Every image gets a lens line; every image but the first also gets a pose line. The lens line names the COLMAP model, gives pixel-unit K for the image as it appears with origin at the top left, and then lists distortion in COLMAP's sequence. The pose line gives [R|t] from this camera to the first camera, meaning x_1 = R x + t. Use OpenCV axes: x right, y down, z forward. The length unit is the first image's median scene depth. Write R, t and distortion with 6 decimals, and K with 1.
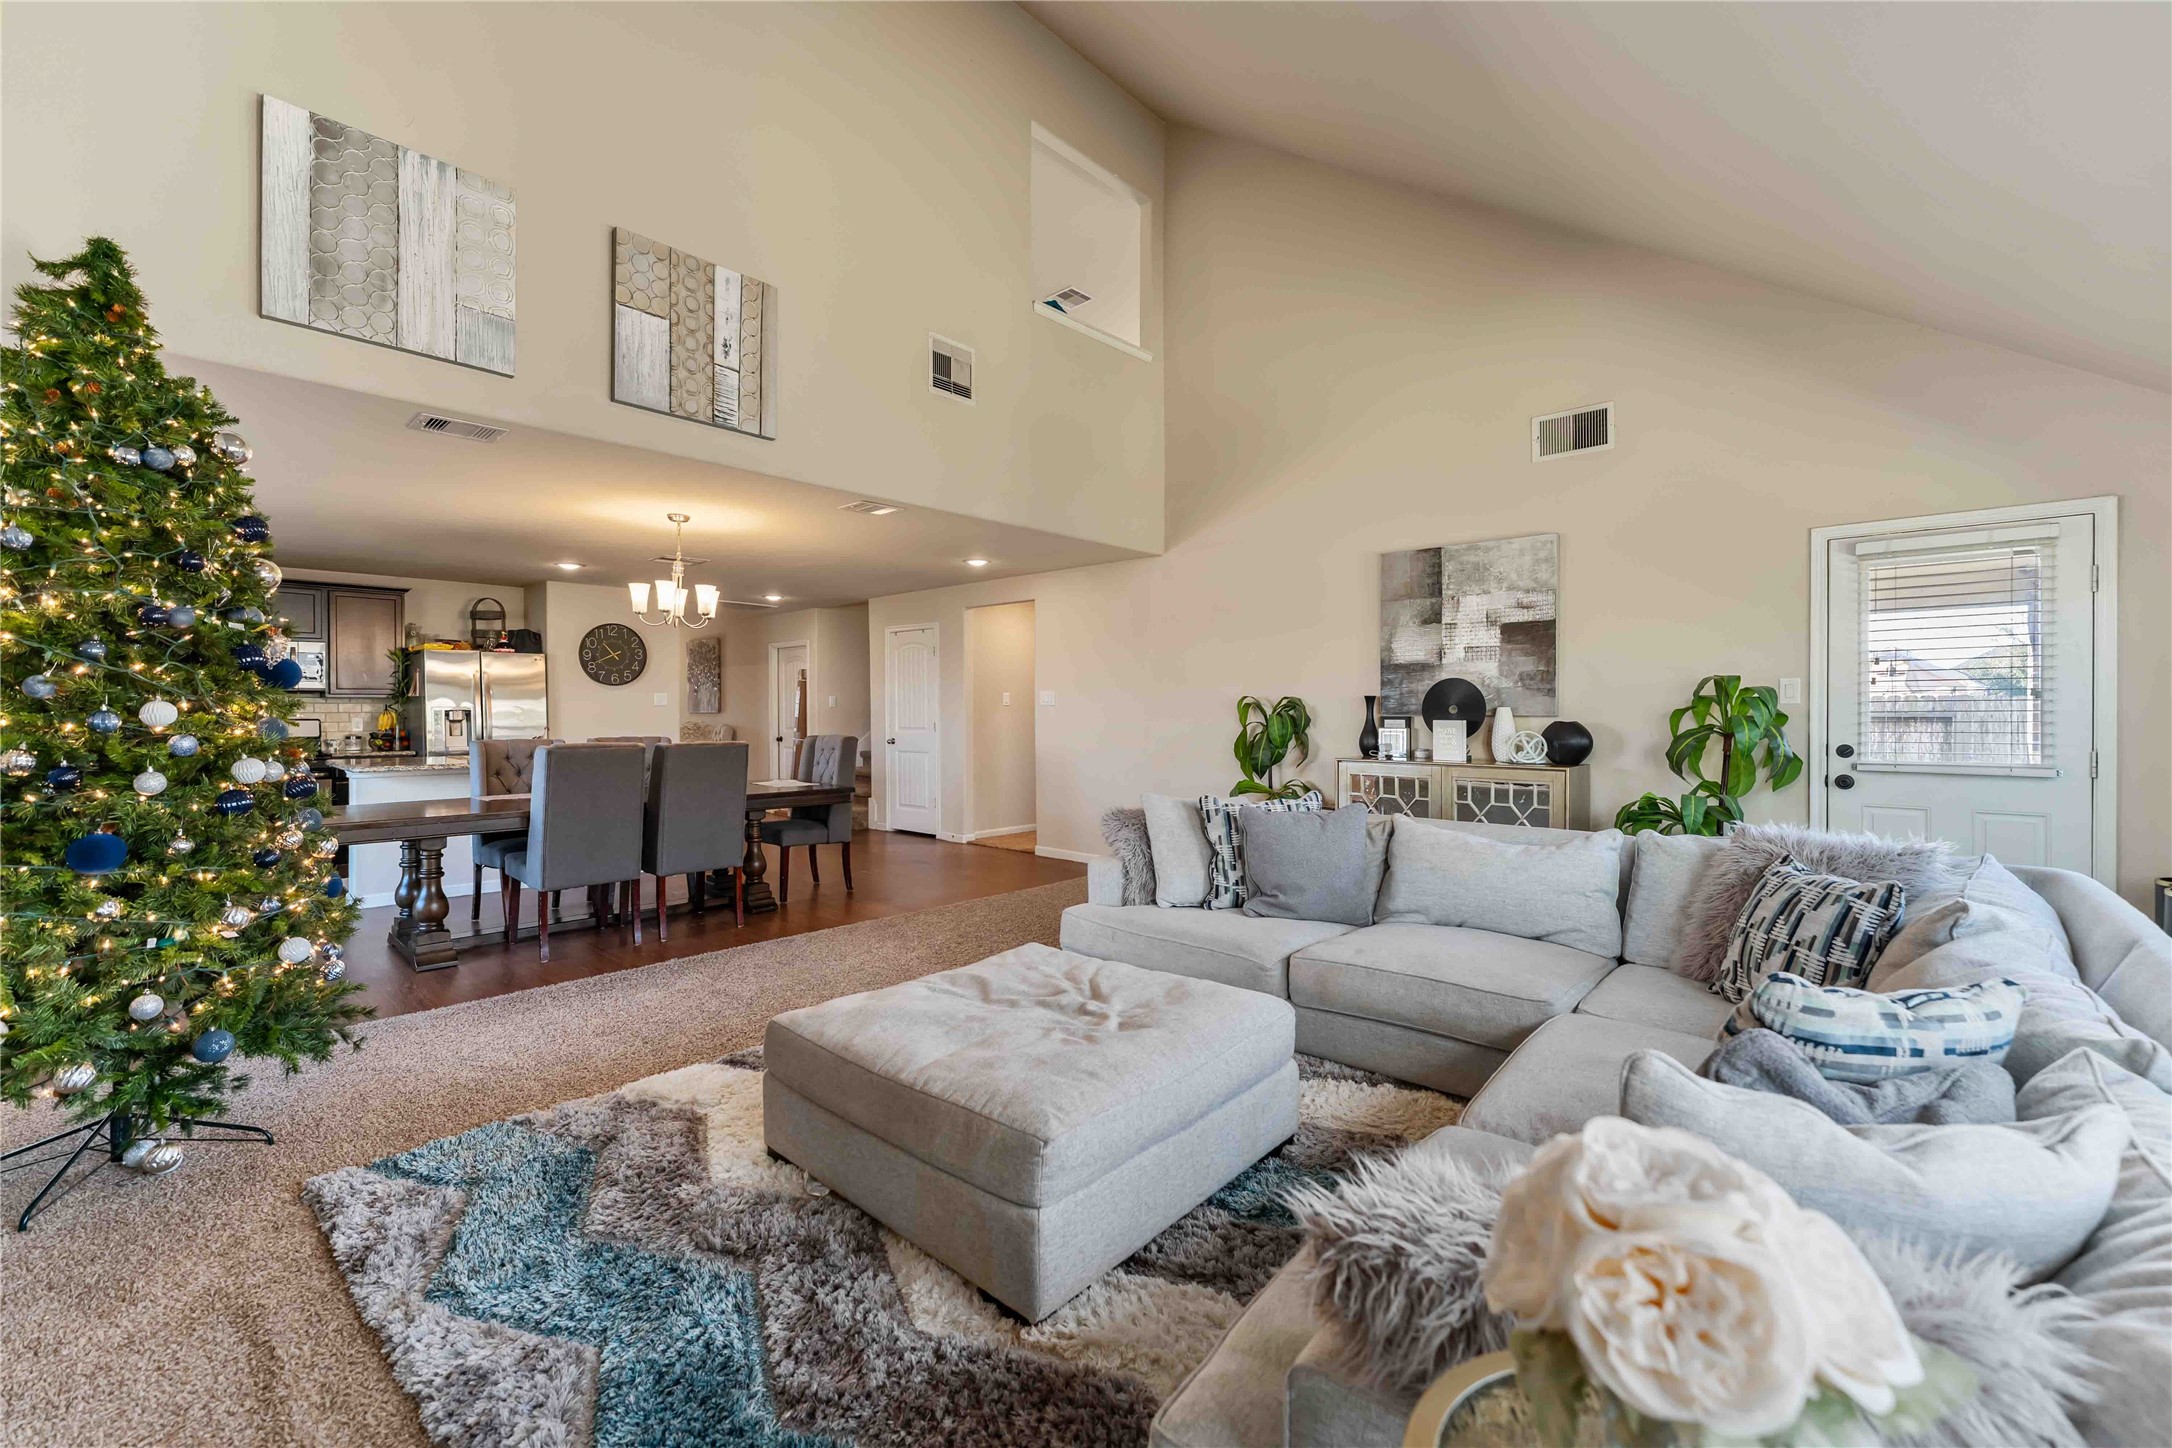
lens RADIAL K [[899.7, 0, 1095.6], [0, 899.7, 715.4], [0, 0, 1]] dist [-0.001255, 0.000247]
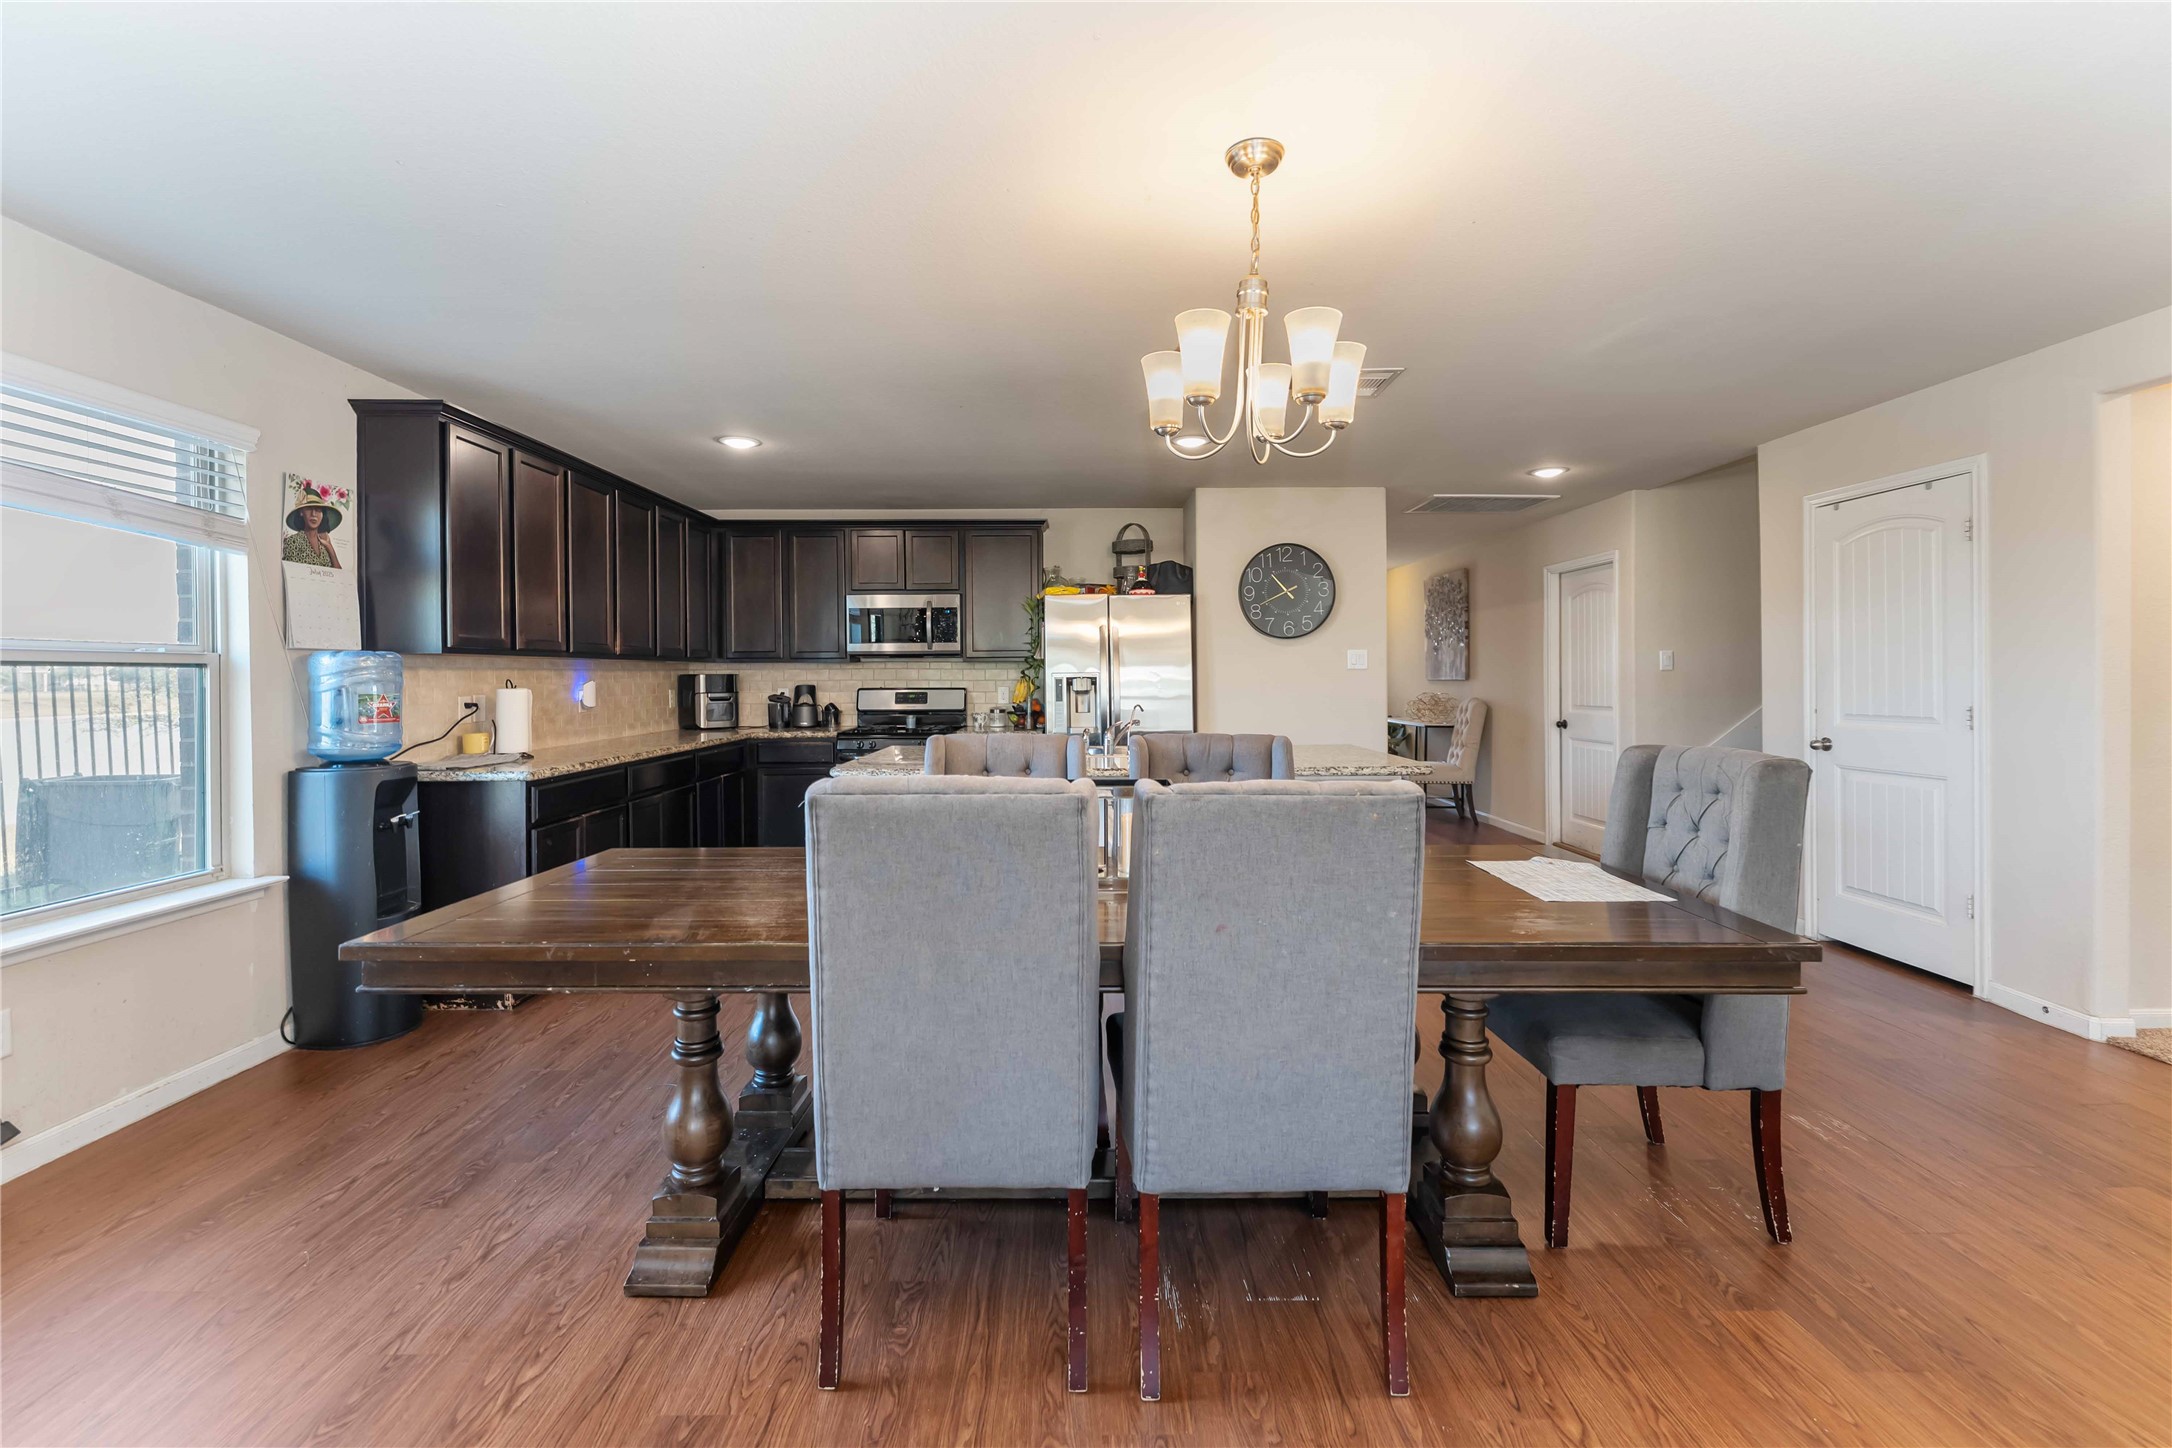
lens RADIAL K [[899.7, 0, 1076.3], [0, 899.7, 681.6], [0, 0, 1]] dist [-0.001255, 0.000247]
pose [[0.667110, 0.003103, -0.744953, -0.156661], [-0.002161, 0.999995, 0.002231, -0.003518], [0.744956, 0.000122, 0.667113, 0.464702]]
